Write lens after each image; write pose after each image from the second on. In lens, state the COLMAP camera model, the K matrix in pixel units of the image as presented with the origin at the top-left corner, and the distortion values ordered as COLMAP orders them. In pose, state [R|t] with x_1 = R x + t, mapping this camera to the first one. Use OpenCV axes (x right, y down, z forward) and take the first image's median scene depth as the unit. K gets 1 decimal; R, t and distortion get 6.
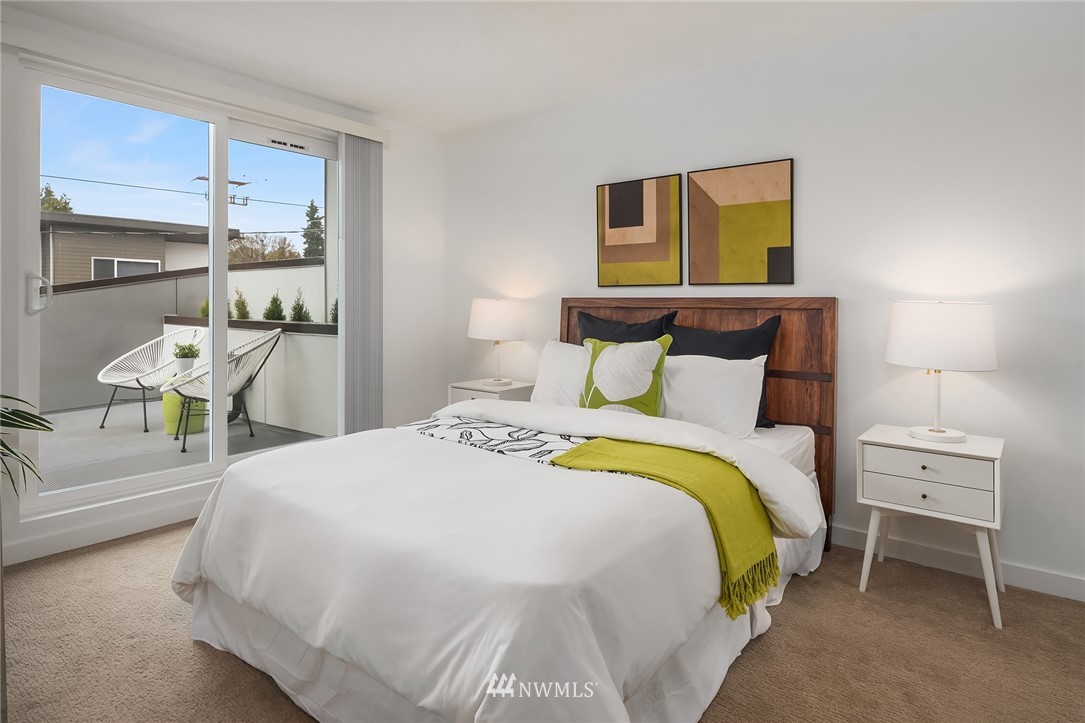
lens RADIAL K [[583.9, 0, 542.5], [0, 583.9, 361.5], [0, 0, 1]] dist [-0.002600, -0.000247]
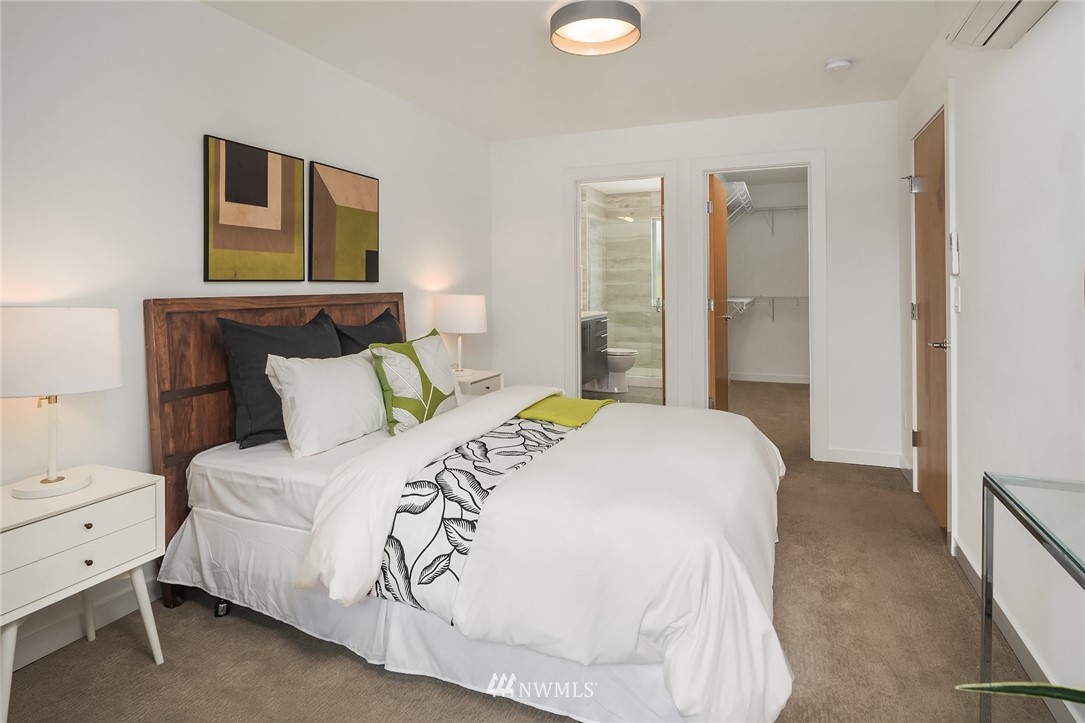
lens RADIAL K [[583.9, 0, 542.5], [0, 583.9, 361.5], [0, 0, 1]] dist [-0.002600, -0.000247]
pose [[-0.271708, -0.110118, 0.956059, -0.739621], [0.129522, 0.980210, 0.149709, -0.094871], [-0.953624, 0.164508, -0.252068, 0.882946]]
